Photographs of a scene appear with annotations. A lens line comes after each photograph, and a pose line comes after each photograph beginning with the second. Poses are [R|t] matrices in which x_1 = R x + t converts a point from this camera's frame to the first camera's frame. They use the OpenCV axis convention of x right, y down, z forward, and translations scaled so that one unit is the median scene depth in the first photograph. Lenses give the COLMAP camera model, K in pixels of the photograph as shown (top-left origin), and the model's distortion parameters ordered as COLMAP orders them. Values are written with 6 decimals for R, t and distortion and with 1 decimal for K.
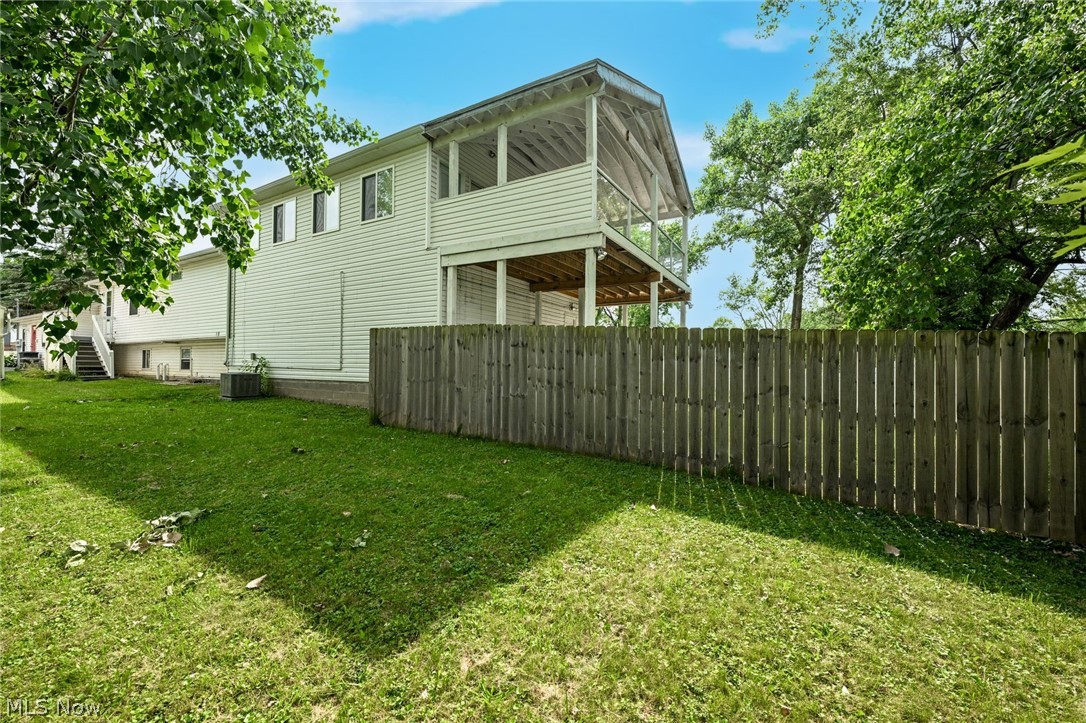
lens RADIAL K [[438.2, 0, 539.8], [0, 438.2, 360.5], [0, 0, 1]] dist [-0.001724, -0.000051]
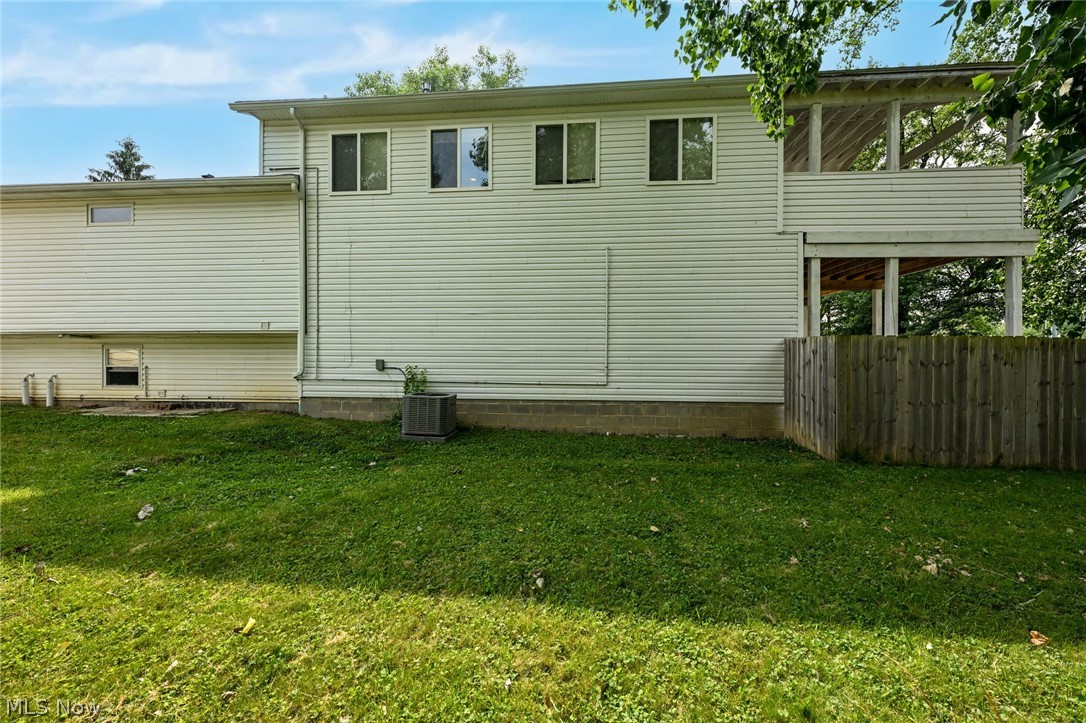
lens RADIAL K [[440.2, 0, 532.3], [0, 440.2, 364.5], [0, 0, 1]] dist [-0.002258, -0.000001]
pose [[0.901707, -0.014385, 0.432107, -1.253710], [0.000426, 0.999475, 0.032385, -0.051266], [-0.432346, -0.029017, 0.901241, 0.578942]]
